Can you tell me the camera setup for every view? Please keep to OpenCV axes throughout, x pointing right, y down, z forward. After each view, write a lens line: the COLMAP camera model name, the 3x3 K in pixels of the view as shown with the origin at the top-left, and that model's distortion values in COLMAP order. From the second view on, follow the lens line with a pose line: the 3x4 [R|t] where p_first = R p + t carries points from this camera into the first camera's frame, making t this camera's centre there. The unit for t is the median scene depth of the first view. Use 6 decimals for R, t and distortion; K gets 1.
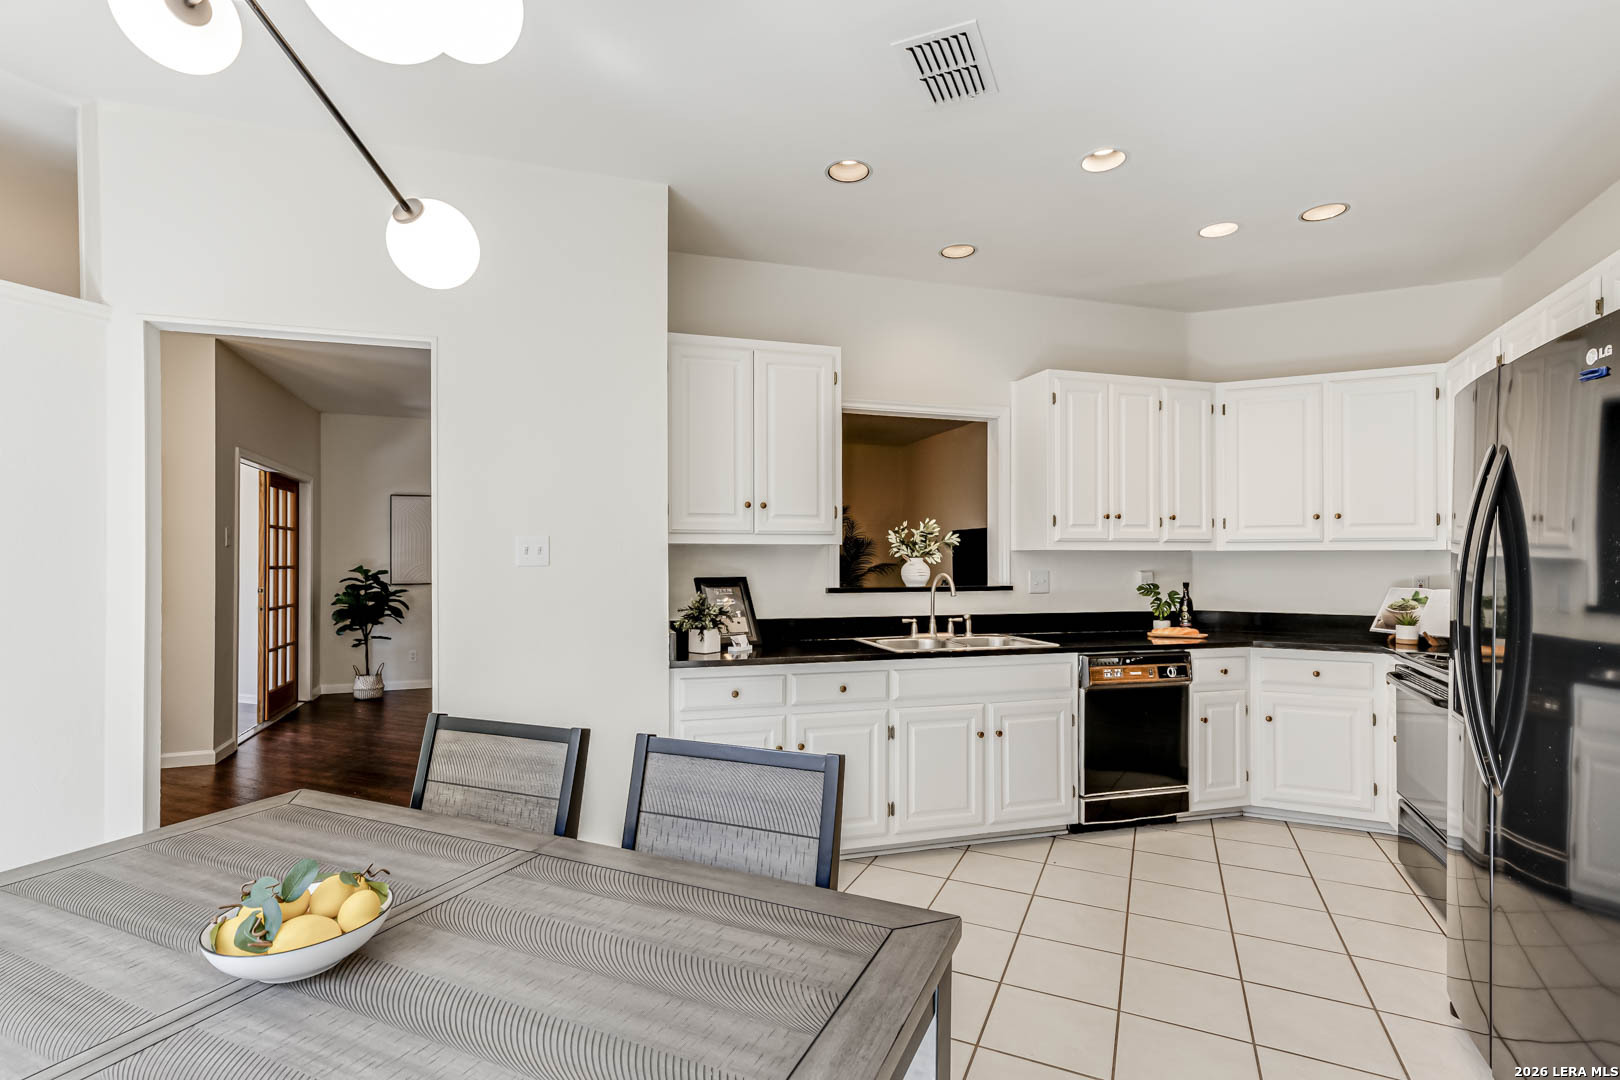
lens RADIAL K [[760.2, 0, 793.2], [0, 760.2, 544.4], [0, 0, 1]] dist [0.000846, -0.000123]
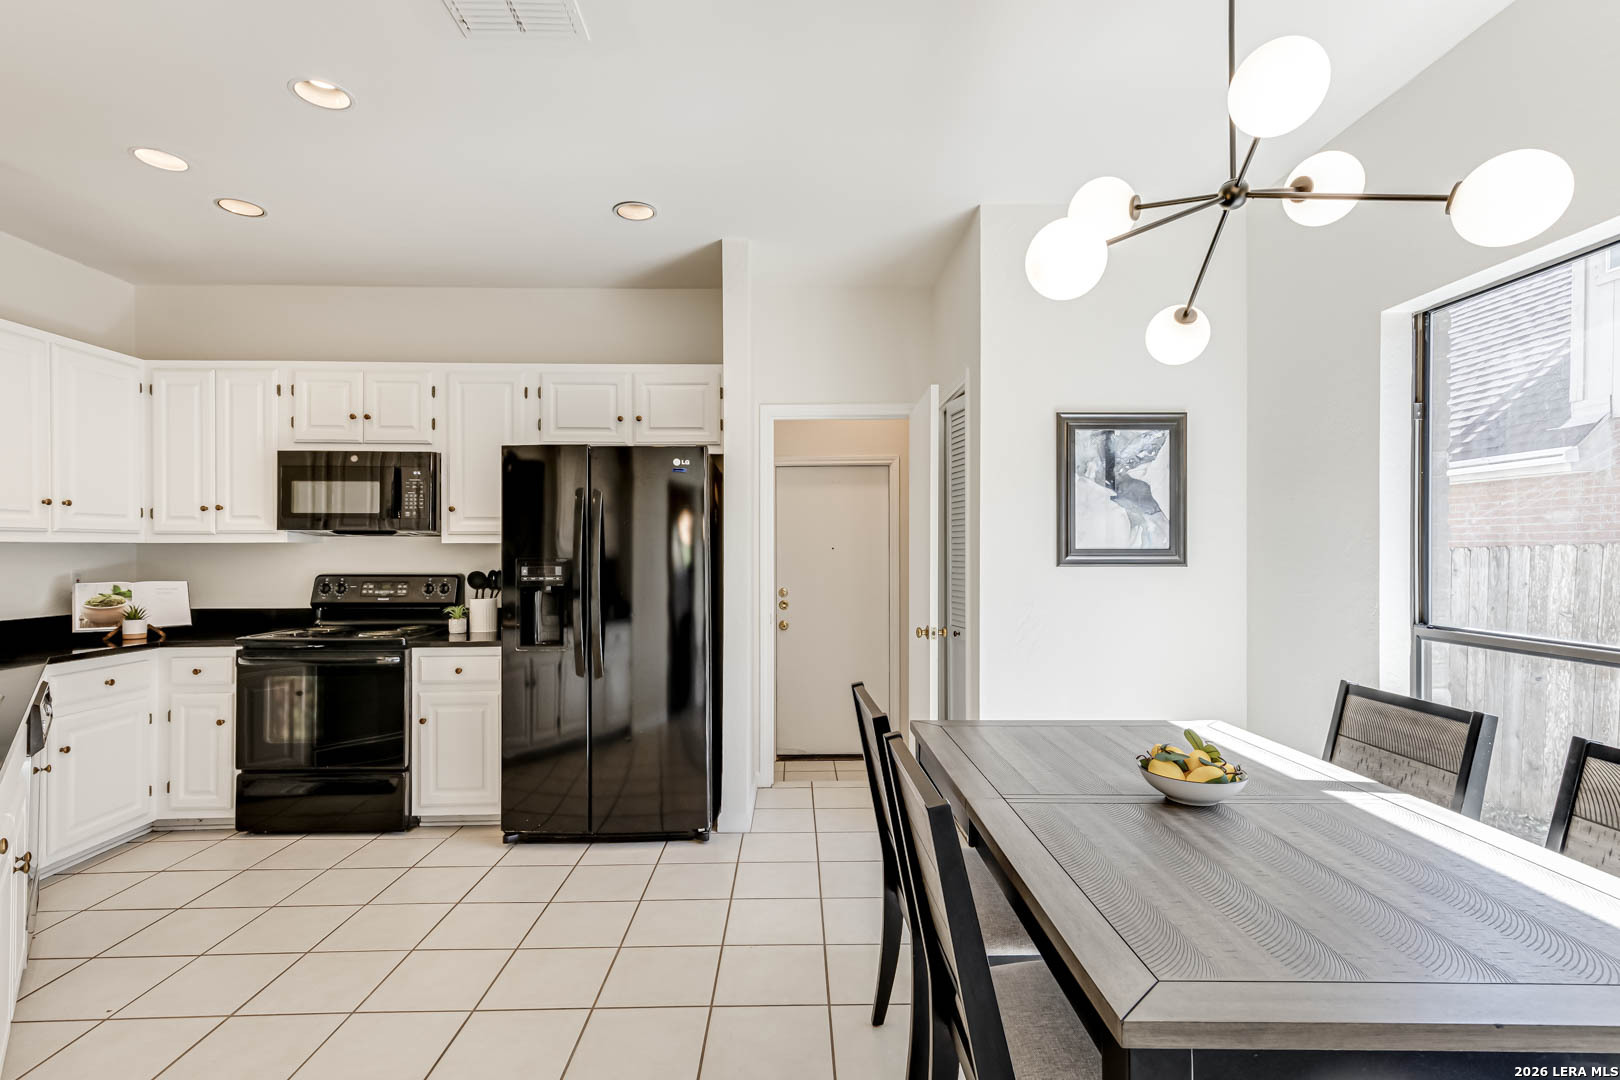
lens RADIAL K [[780.7, 0, 811.3], [0, 780.7, 546.7], [0, 0, 1]] dist [0.001211, 0.007709]
pose [[-0.448814, 0.003358, 0.893619, -0.458677], [-0.014708, 0.999830, -0.011144, 0.010328], [-0.893504, -0.018145, -0.448688, 0.641797]]
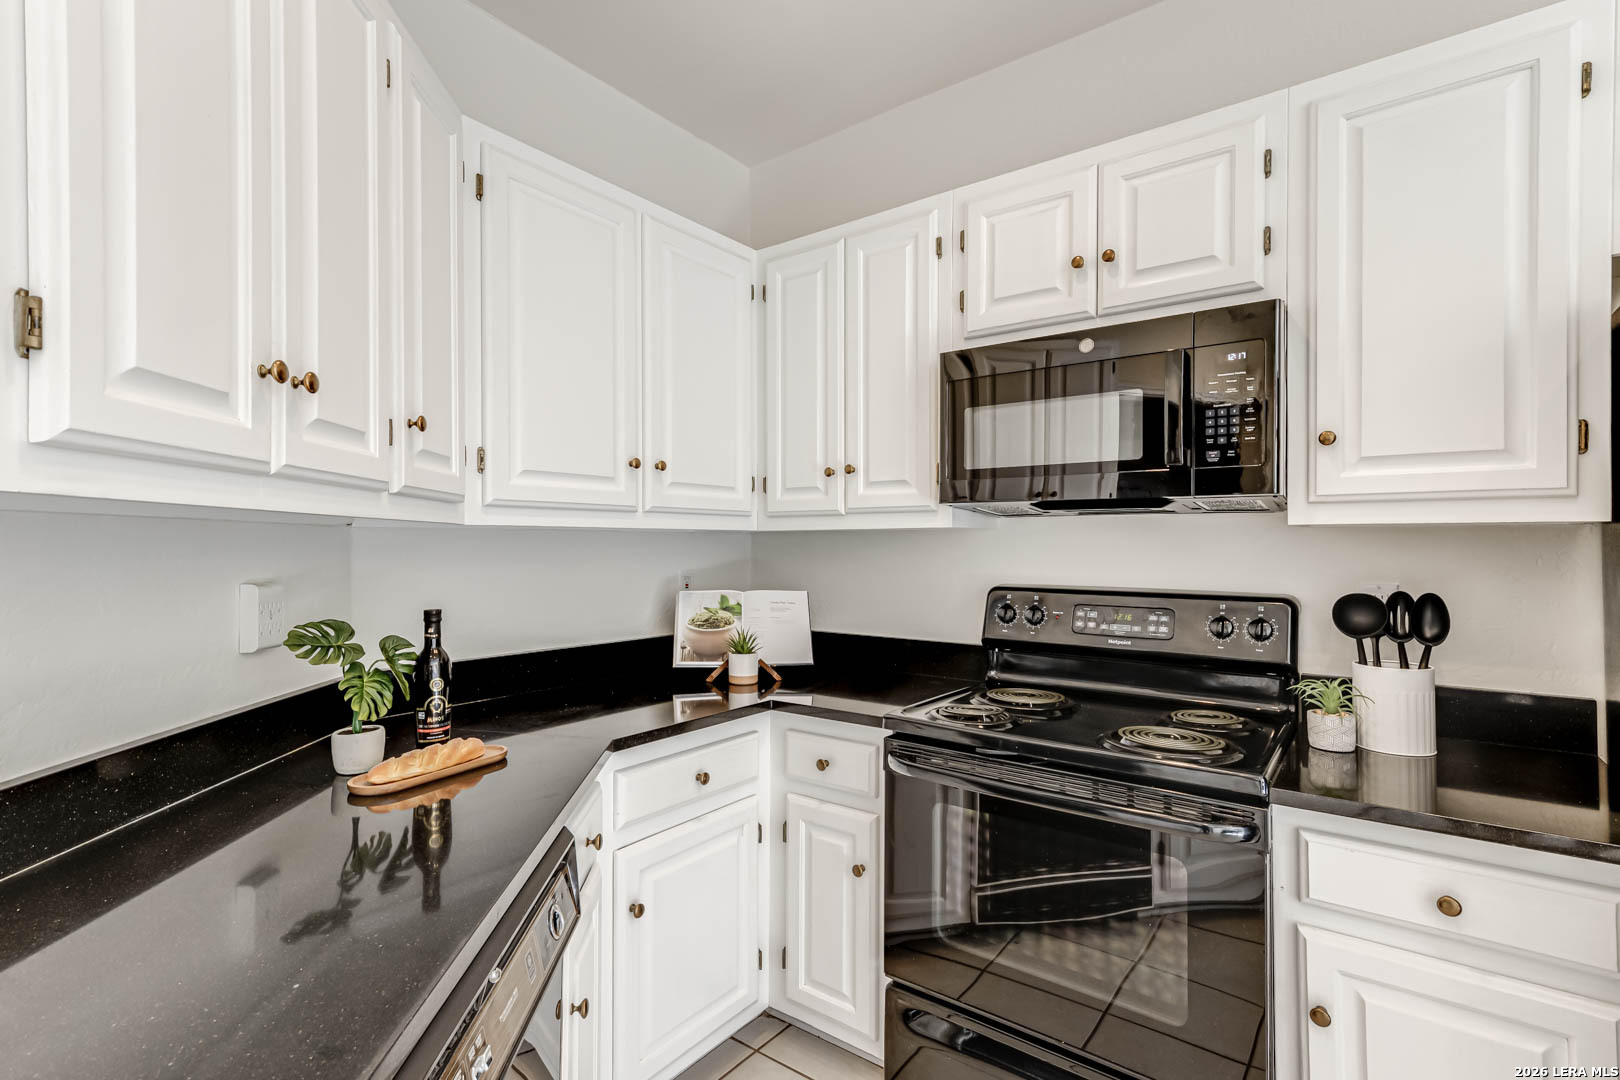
lens RADIAL K [[763.7, 0, 817.8], [0, 763.7, 539.6], [0, 0, 1]] dist [0.013715, -0.000253]
pose [[0.185522, 0.005574, 0.982624, 0.202123], [-0.018387, 0.999829, -0.002200, 0.014649], [-0.982468, -0.017659, 0.185593, 0.784792]]
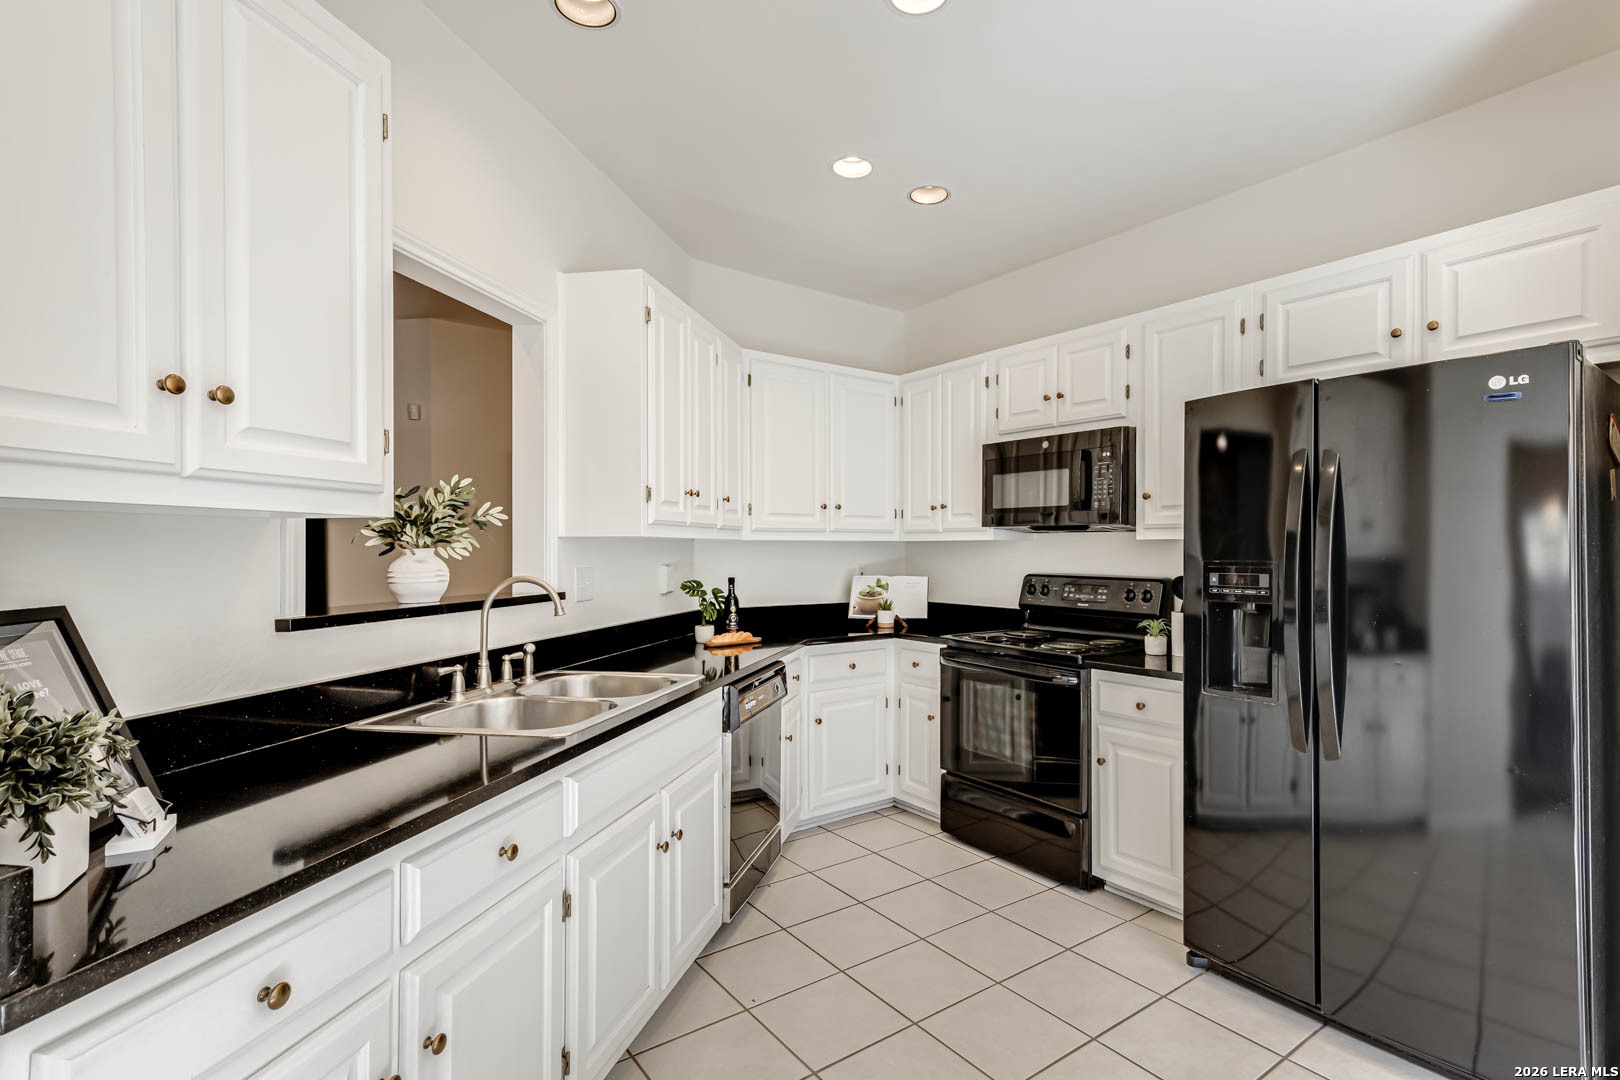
lens RADIAL K [[785.4, 0, 847.2], [0, 785.4, 546.4], [0, 0, 1]] dist [0.017298, -0.000272]
pose [[0.452994, 0.001602, 0.891512, -0.204690], [-0.017024, 0.999832, 0.006854, 0.008051], [-0.891351, -0.018282, 0.452945, 0.515187]]
